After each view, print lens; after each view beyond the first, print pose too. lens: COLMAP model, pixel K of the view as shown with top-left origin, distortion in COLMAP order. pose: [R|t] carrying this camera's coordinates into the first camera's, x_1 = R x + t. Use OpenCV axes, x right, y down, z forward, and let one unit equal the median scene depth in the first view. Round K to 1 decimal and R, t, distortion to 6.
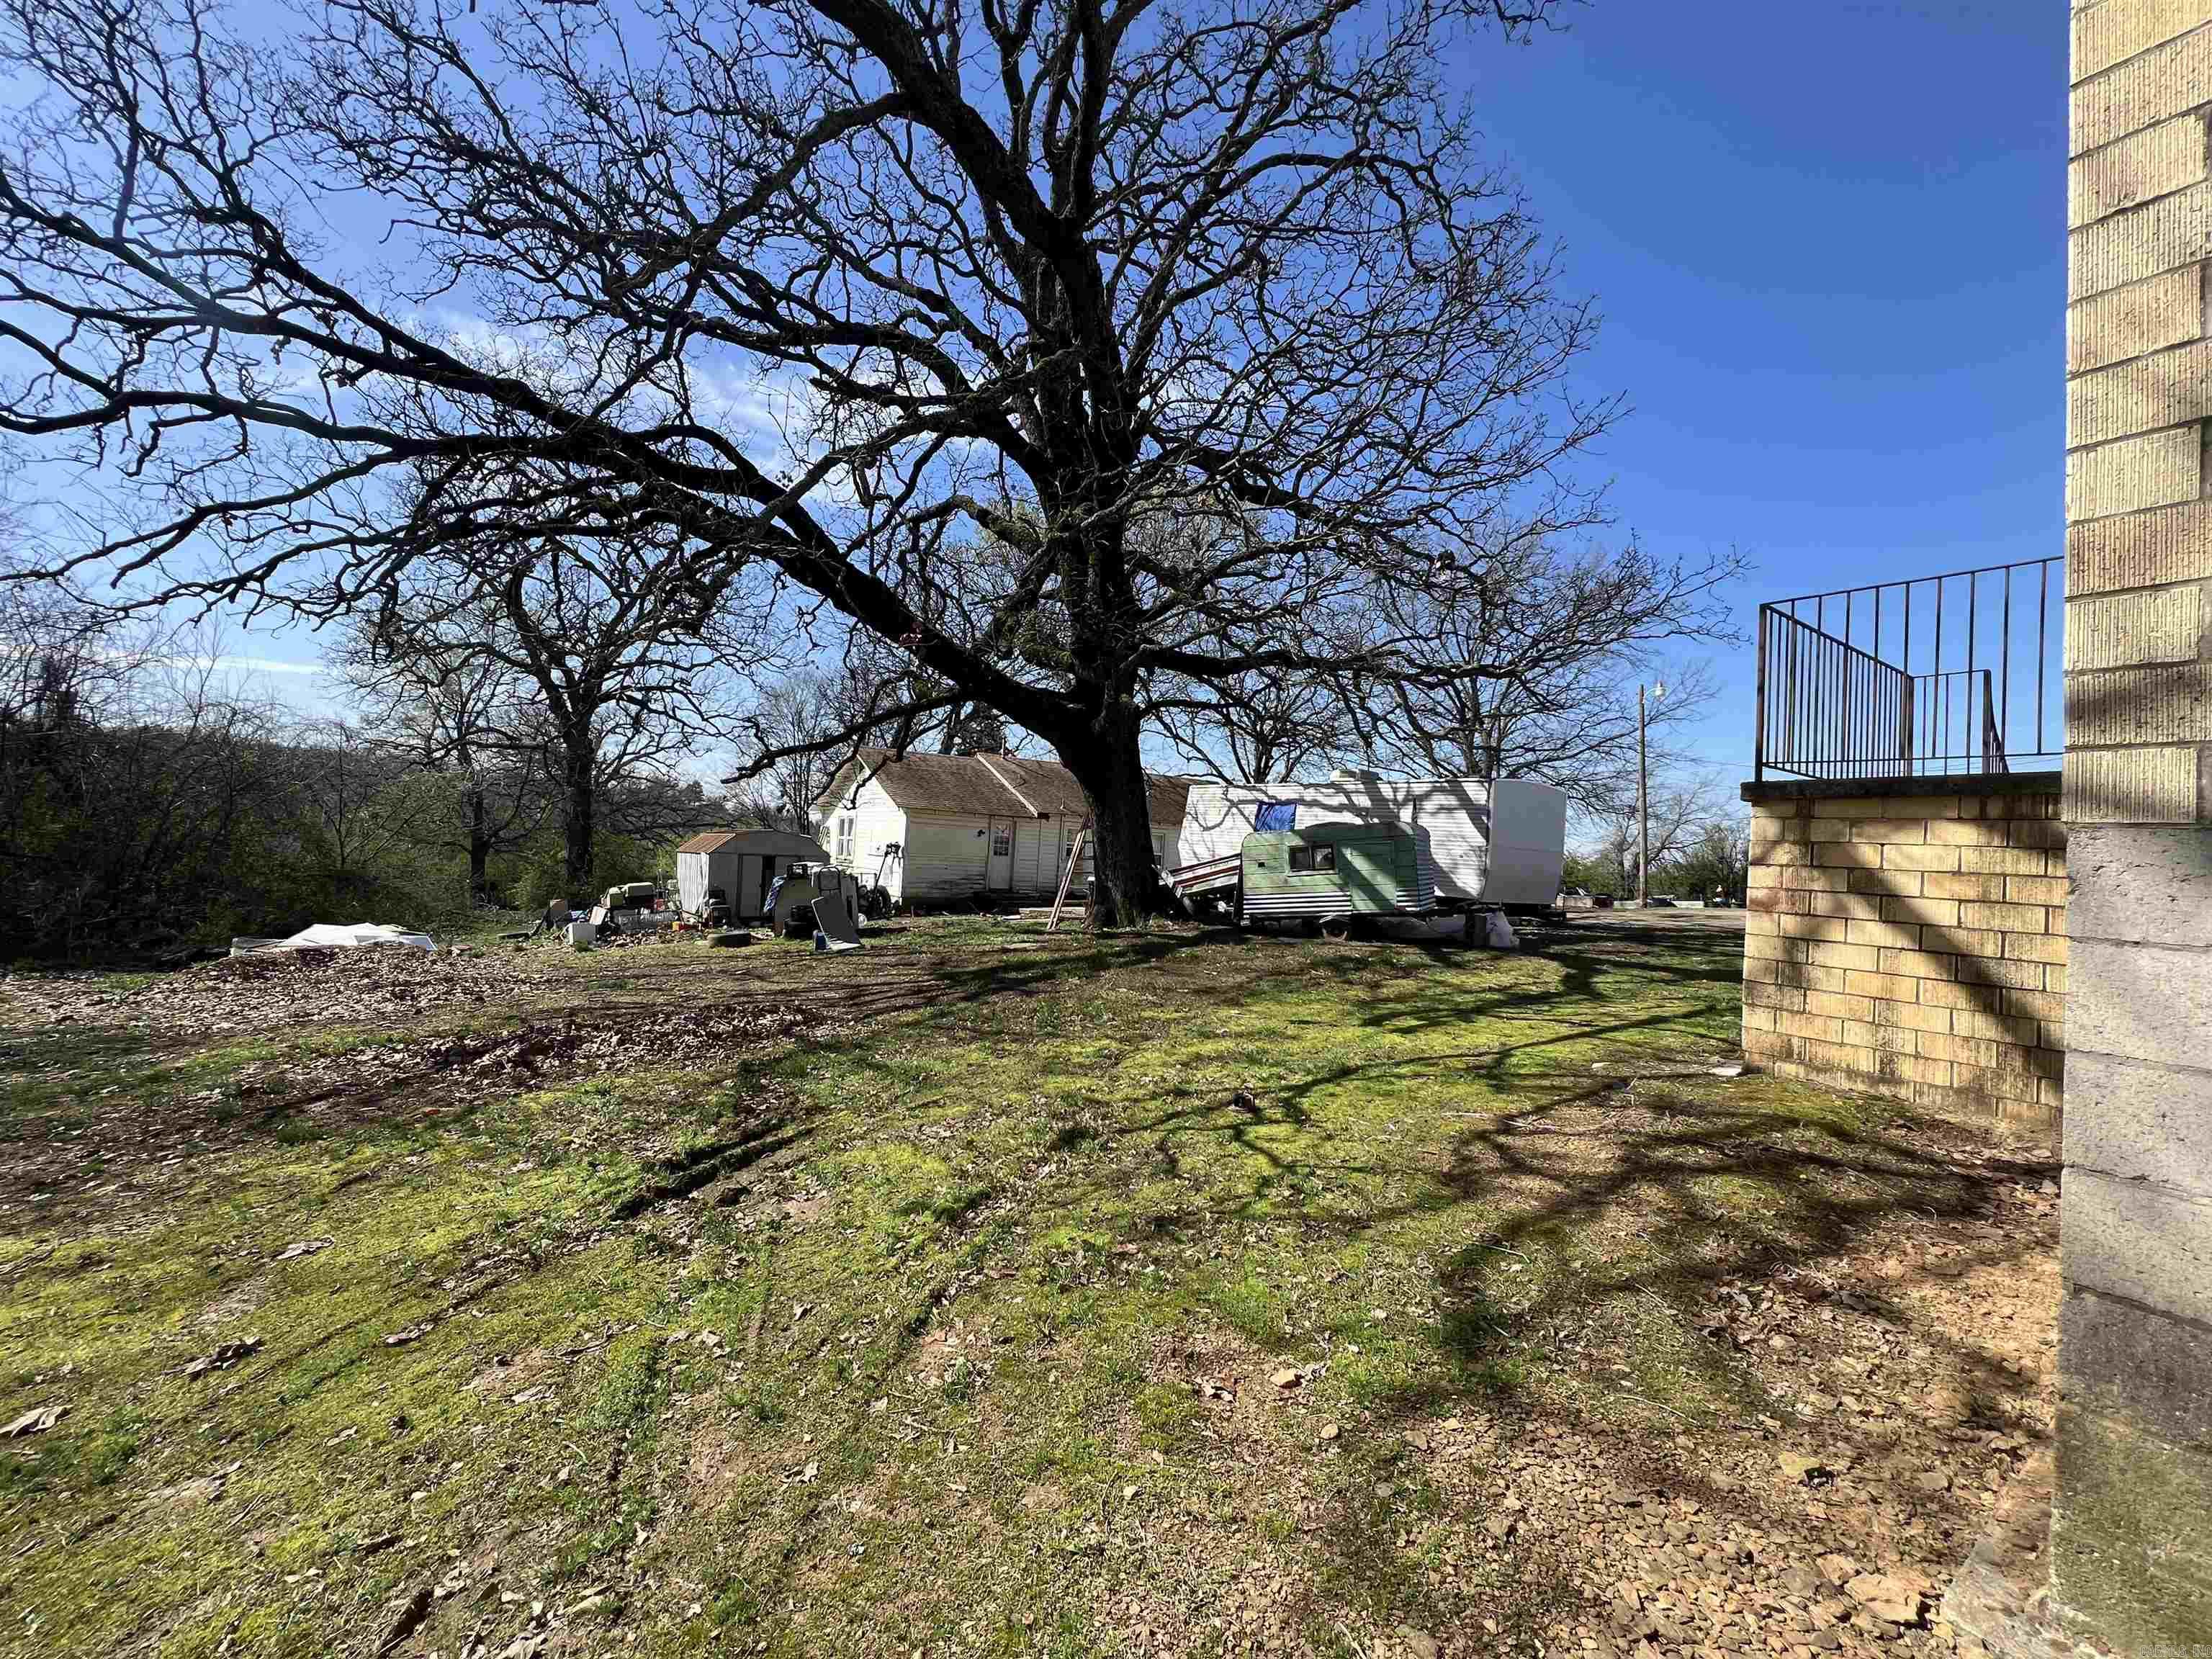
lens RADIAL K [[882.5, 0, 1104.4], [0, 882.5, 824.9], [0, 0, 1]] dist [-0.003194, 0.000275]
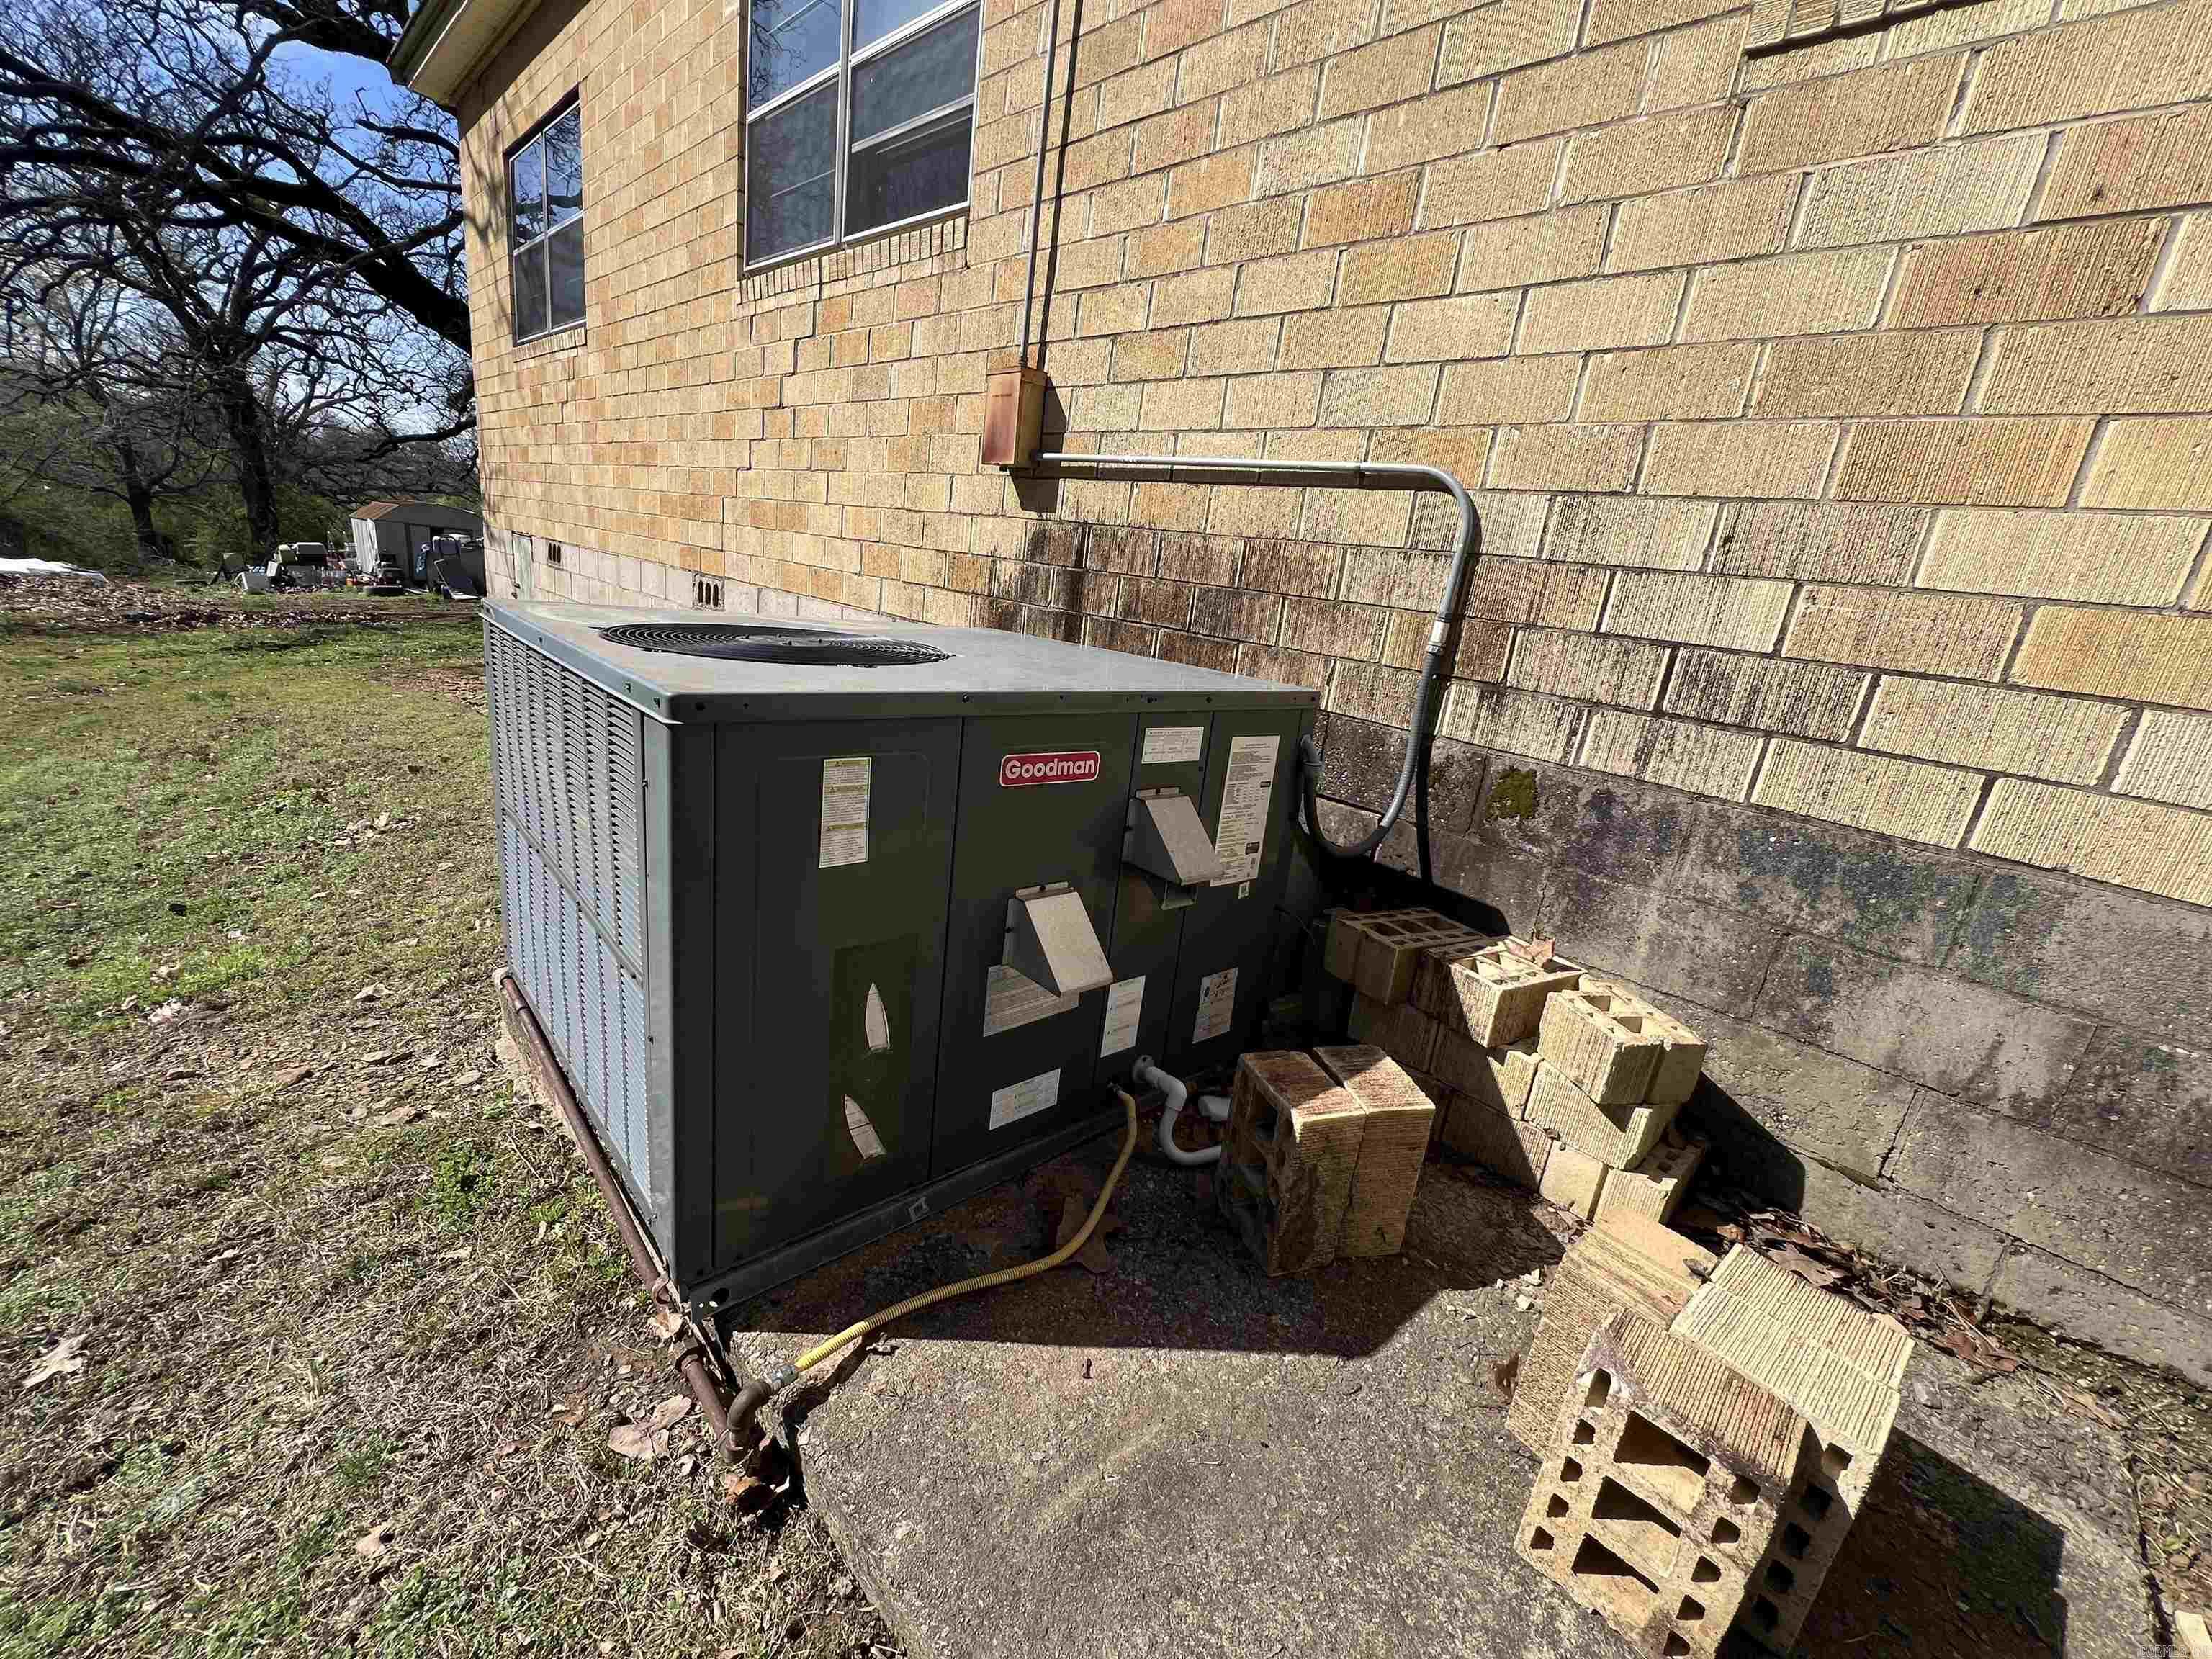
lens RADIAL K [[882.5, 0, 1107.5], [0, 882.5, 825.3], [0, 0, 1]] dist [-0.003194, 0.000275]
pose [[0.980026, 0.021354, 0.197718, 0.260170], [-0.081291, 0.950378, 0.300290, -0.012176], [-0.181495, -0.310365, 0.933131, -0.355176]]
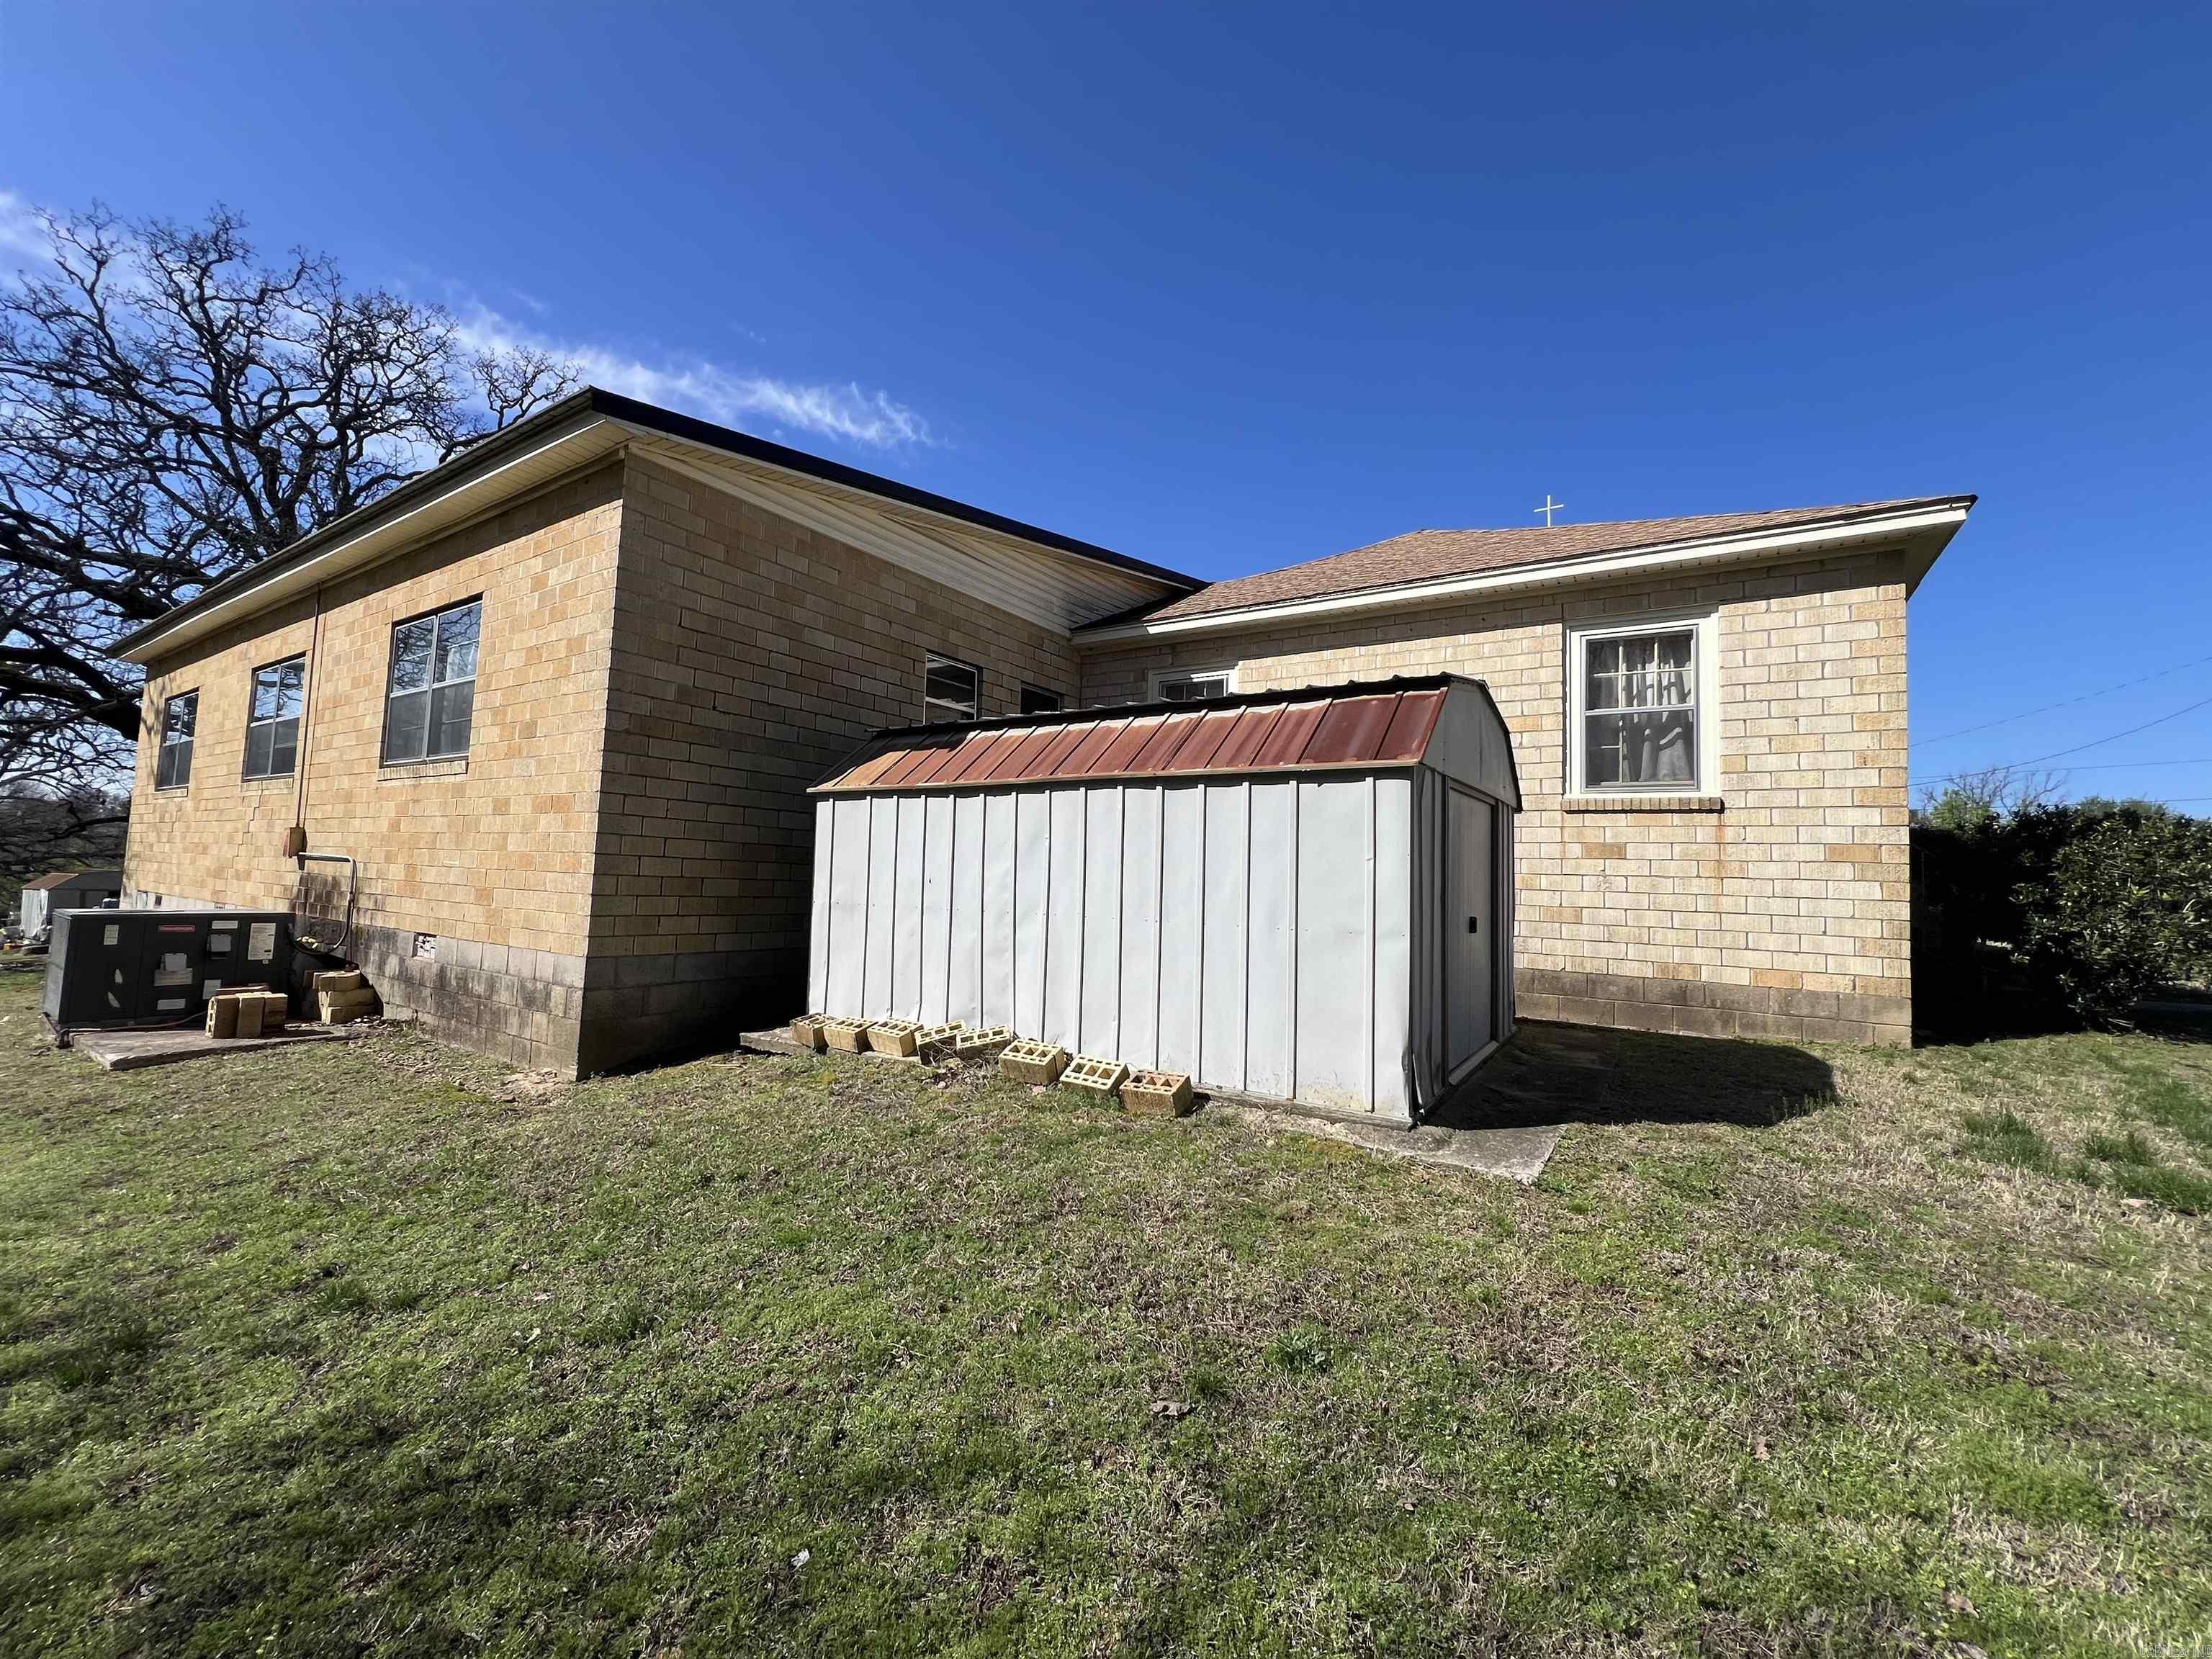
lens RADIAL K [[882.5, 0, 1105.7], [0, 882.5, 824.6], [0, 0, 1]] dist [-0.003194, 0.000275]
pose [[0.925254, 0.011493, 0.379175, 0.673091], [-0.000758, 0.999595, -0.028447, -0.040385], [-0.379348, 0.026033, 0.924888, -1.108938]]
